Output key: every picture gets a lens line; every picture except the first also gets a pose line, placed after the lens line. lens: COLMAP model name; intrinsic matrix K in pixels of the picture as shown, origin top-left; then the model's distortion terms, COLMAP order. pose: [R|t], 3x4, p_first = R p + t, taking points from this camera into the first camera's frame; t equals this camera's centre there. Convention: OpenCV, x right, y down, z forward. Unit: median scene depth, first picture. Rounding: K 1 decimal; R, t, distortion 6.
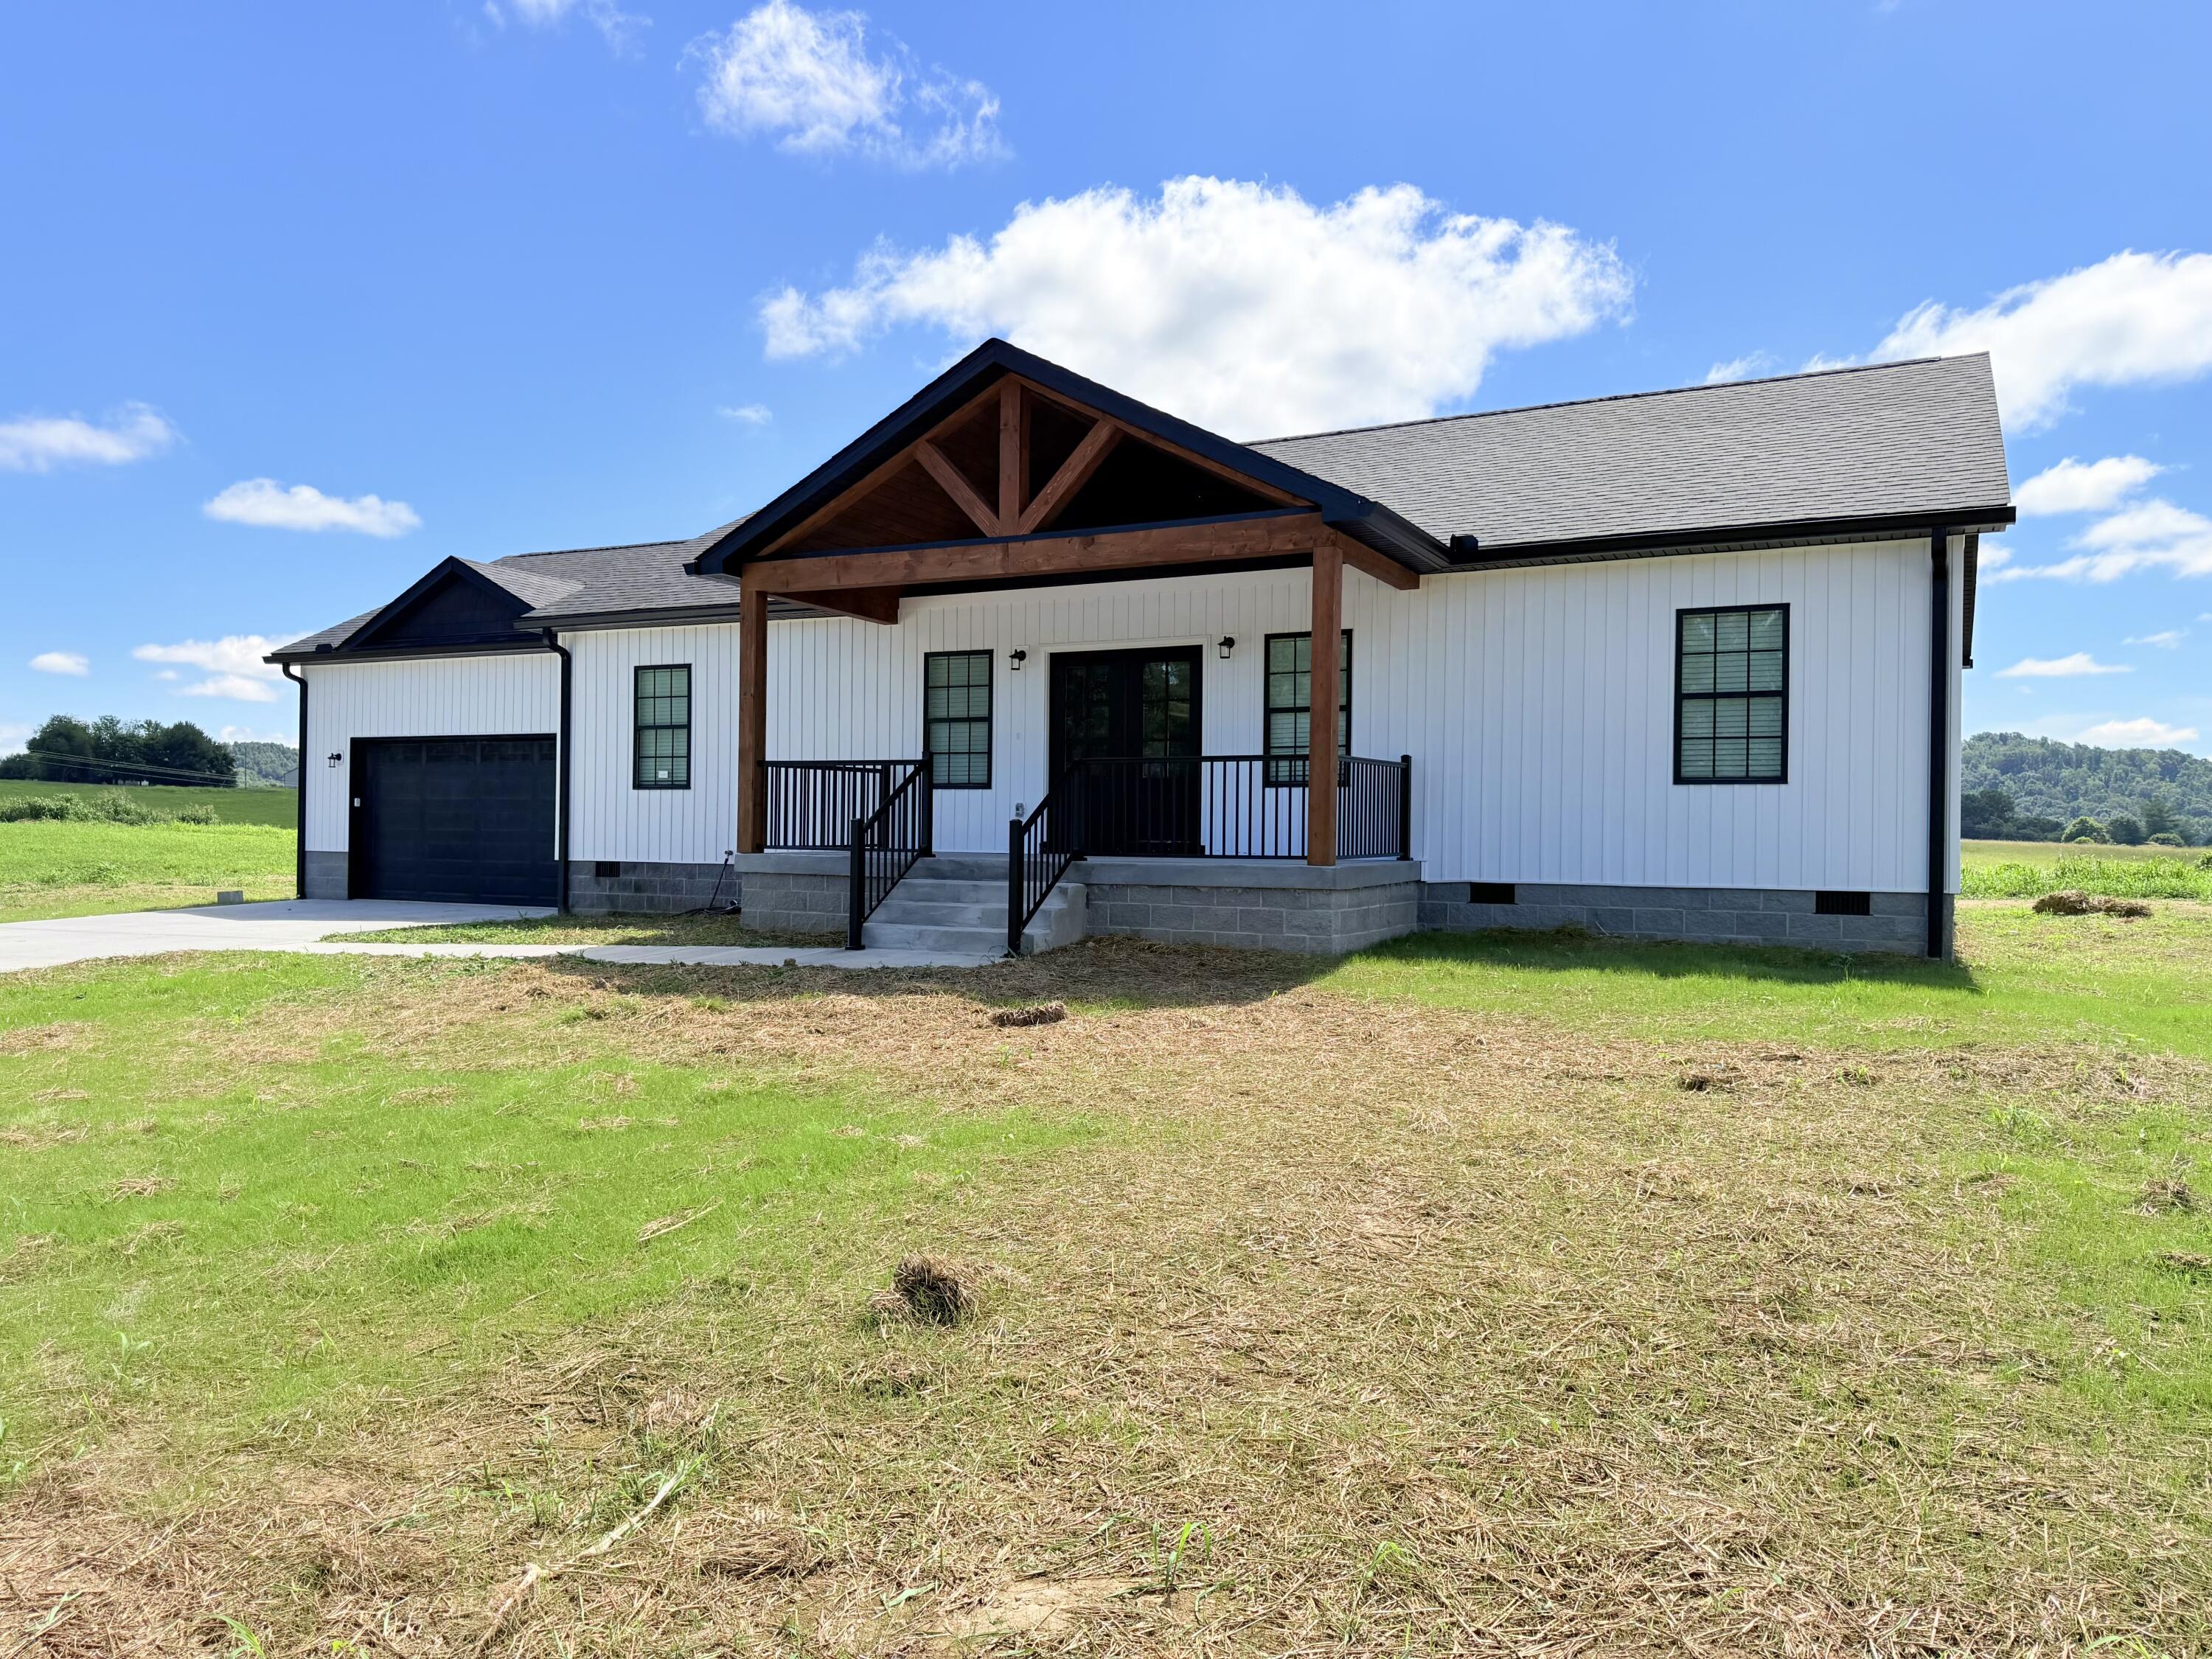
lens RADIAL K [[1553.2, 0, 1092.6], [0, 1553.2, 833.6], [0, 0, 1]] dist [0.065835, -0.126452]
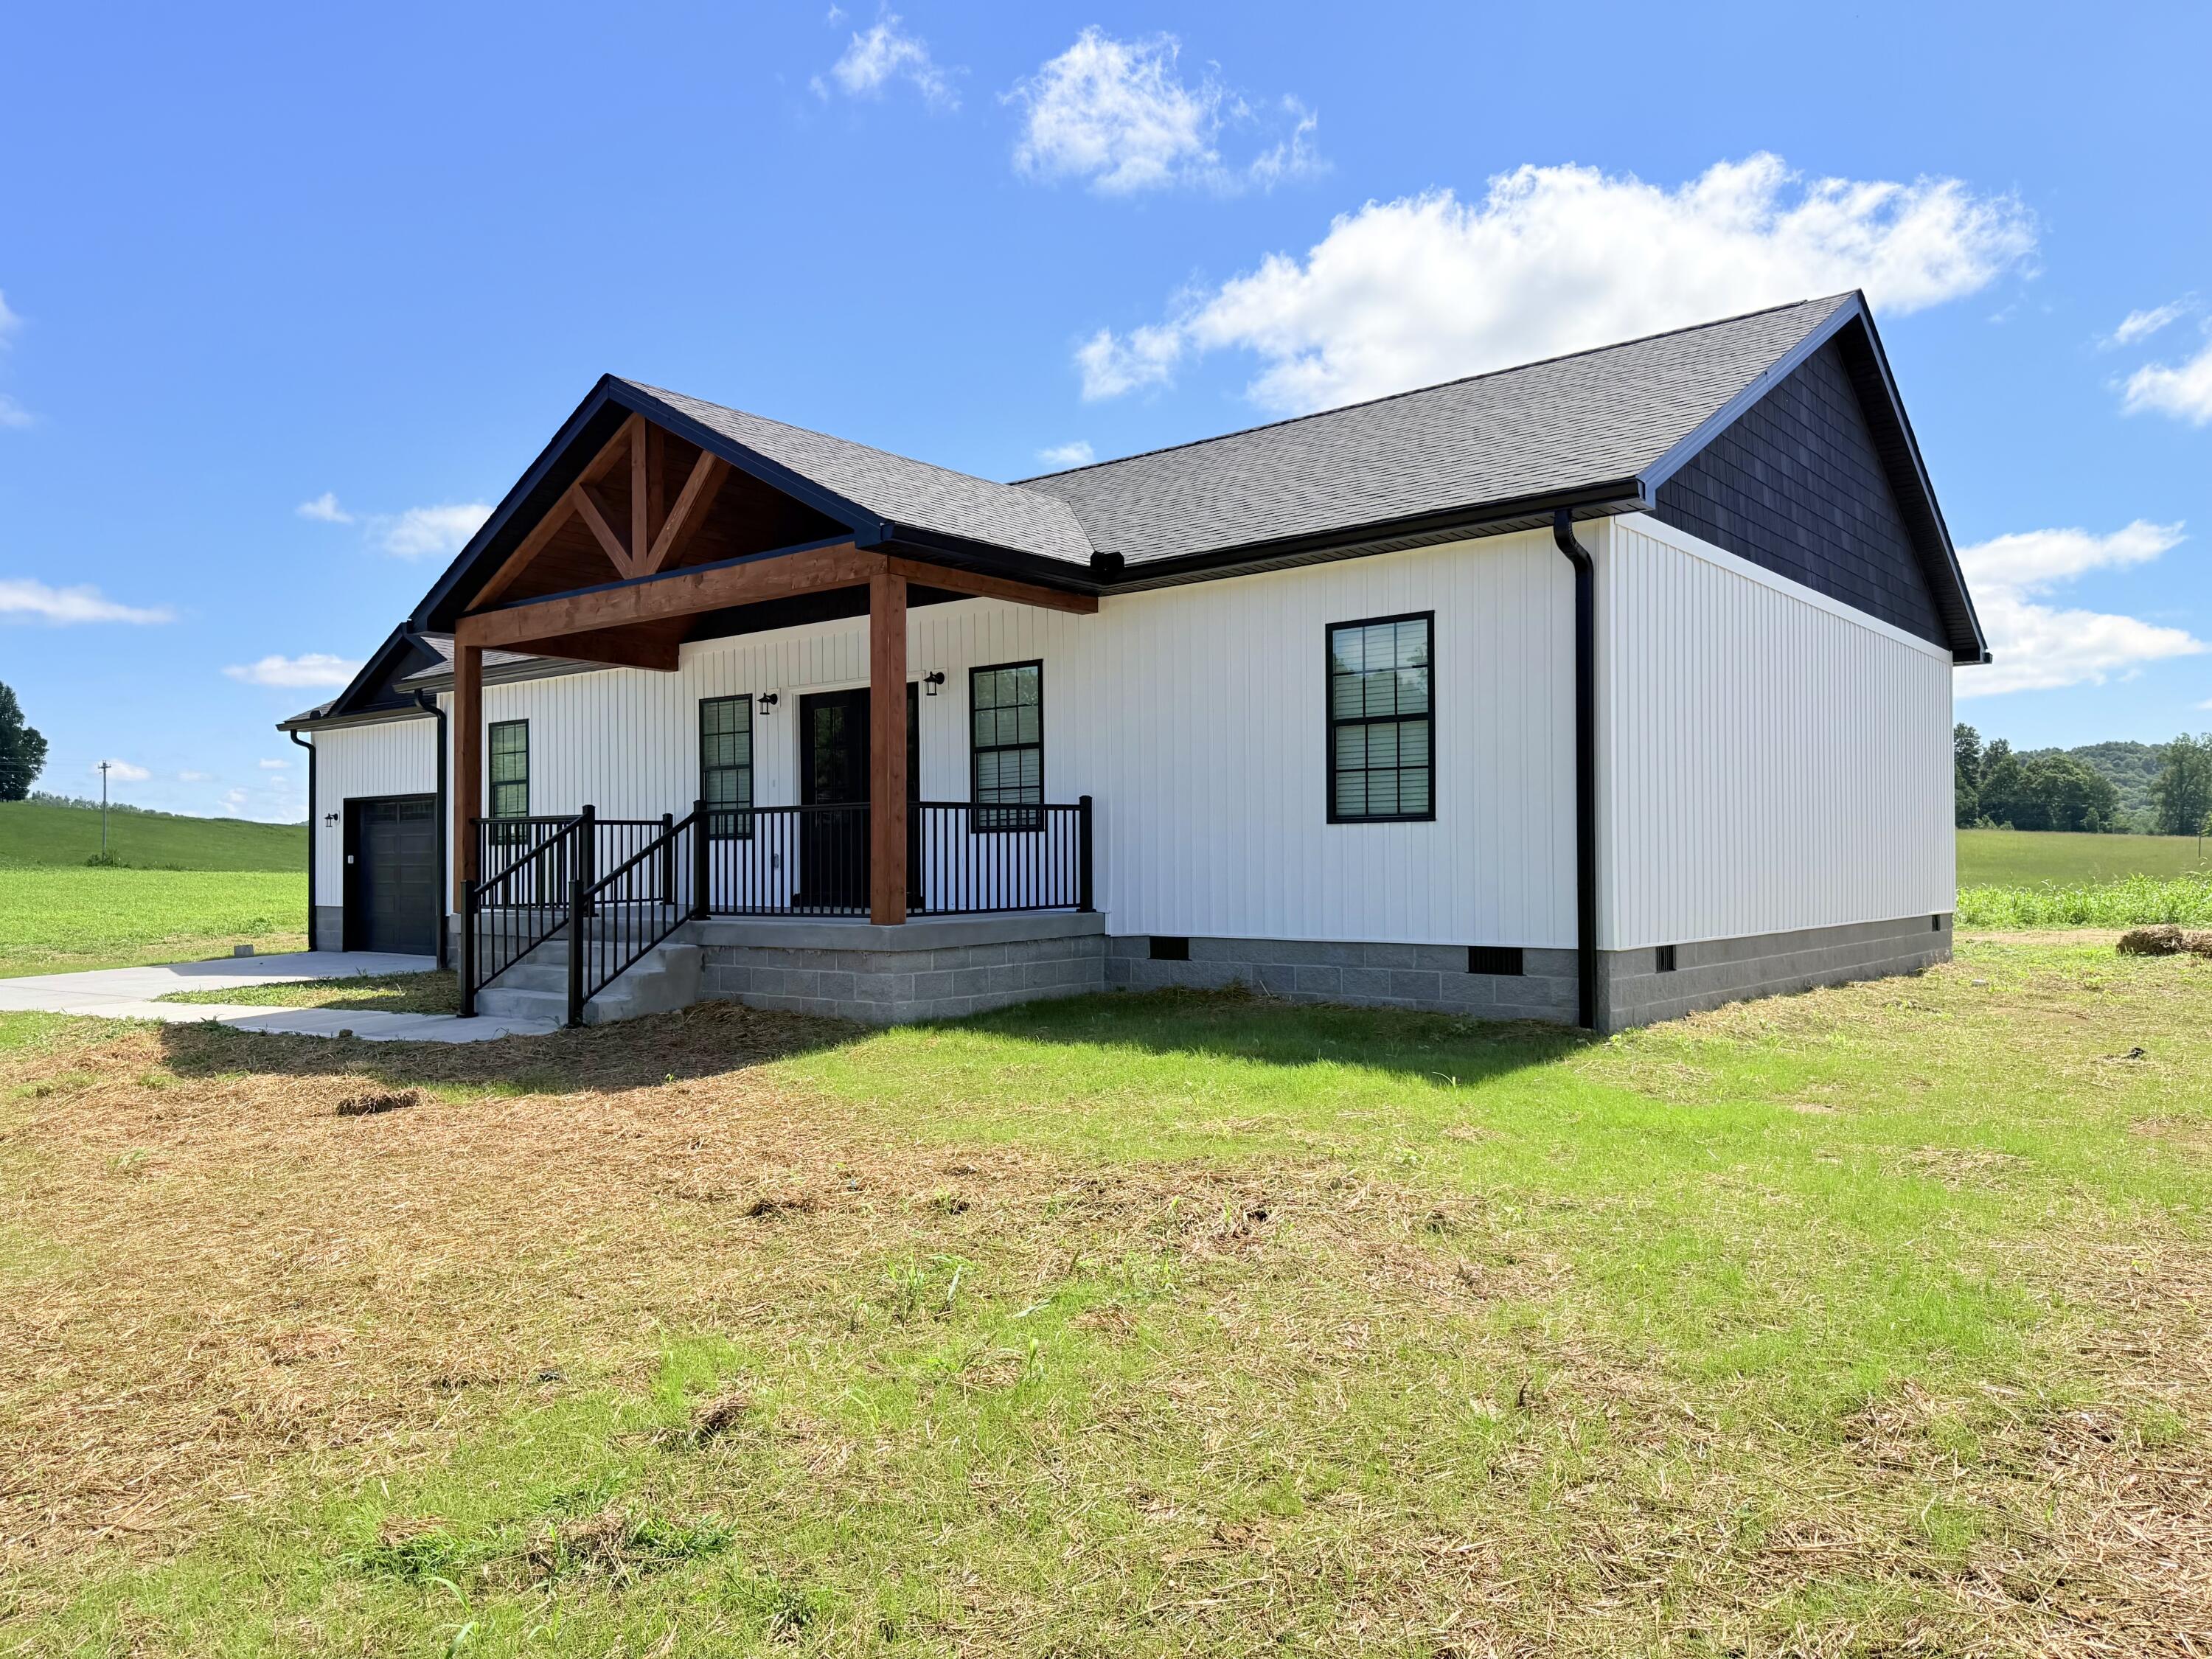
lens RADIAL K [[1550.1, 0, 1111.1], [0, 1550.1, 874.0], [0, 0, 1]] dist [0.098371, -0.125040]
pose [[0.978967, -0.018185, -0.203206, 0.382320], [0.019854, 0.999784, 0.006180, -0.010136], [0.203050, -0.010085, 0.979116, 0.111952]]
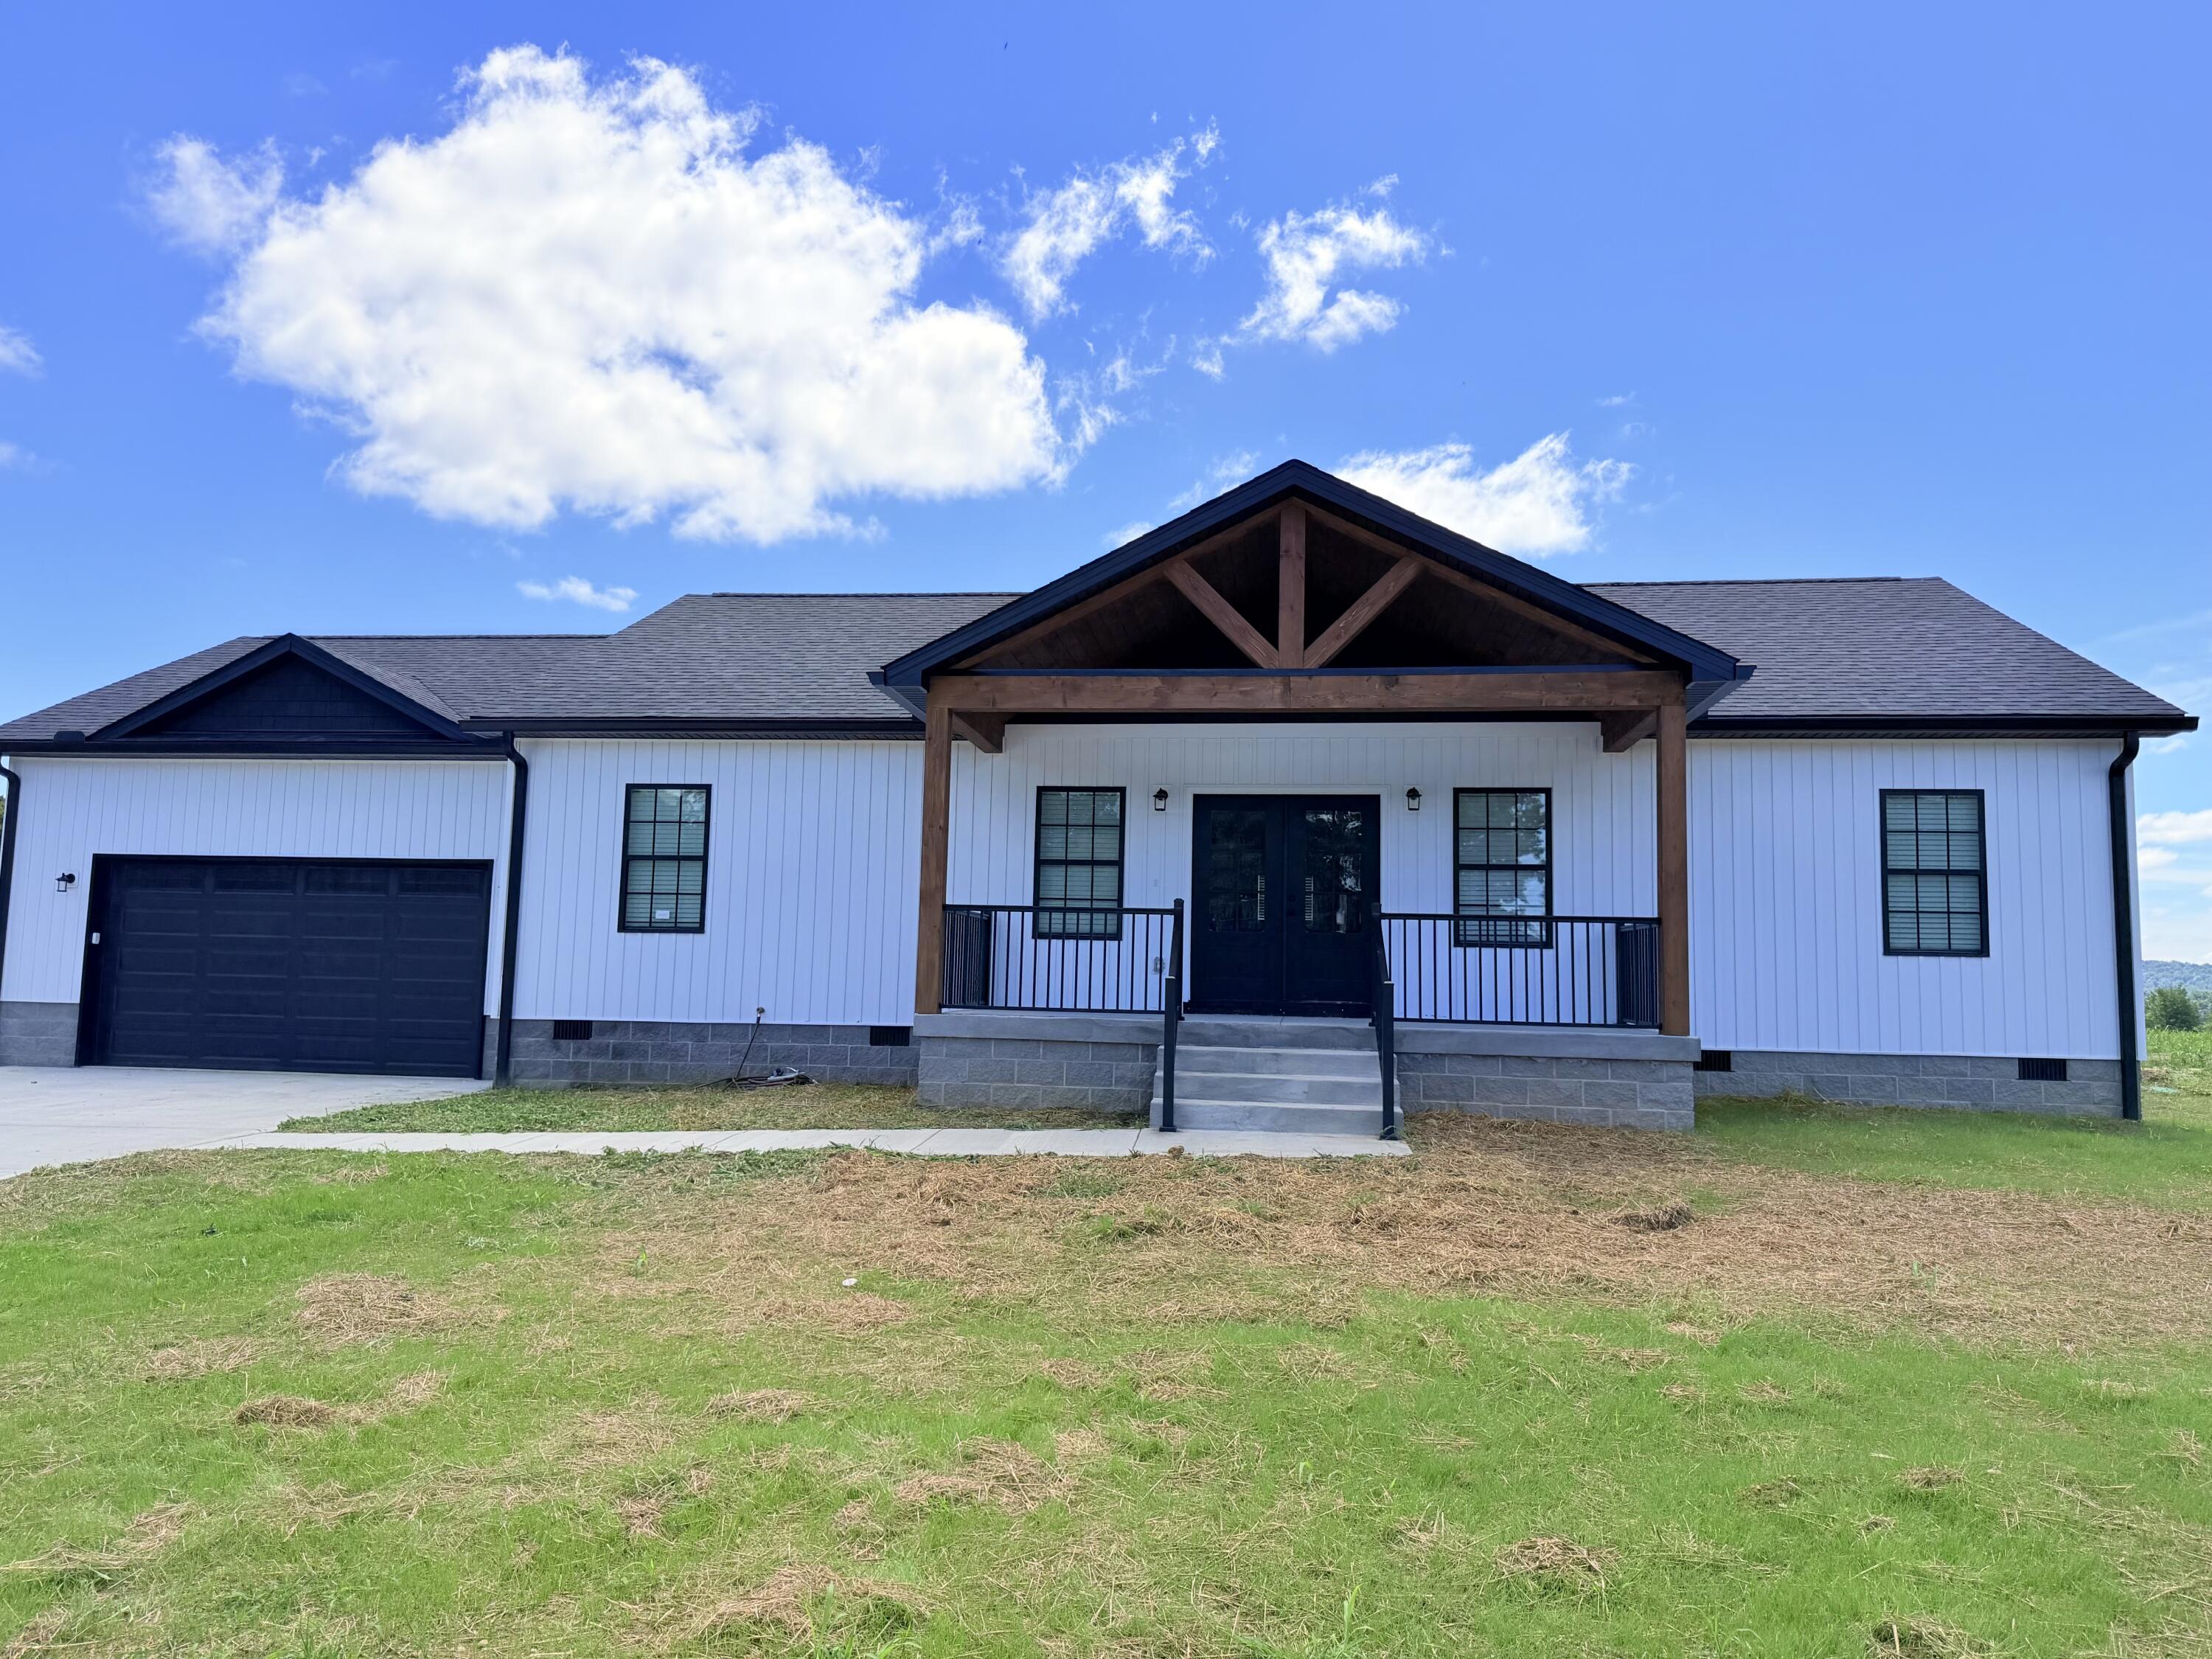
lens RADIAL K [[1553.2, 0, 1092.6], [0, 1553.2, 833.6], [0, 0, 1]] dist [0.065835, -0.126452]
pose [[0.939183, 0.044738, 0.340490, -0.430644], [-0.012204, 0.995200, -0.097101, -0.003912], [-0.343200, 0.087040, 0.935221, 0.175410]]
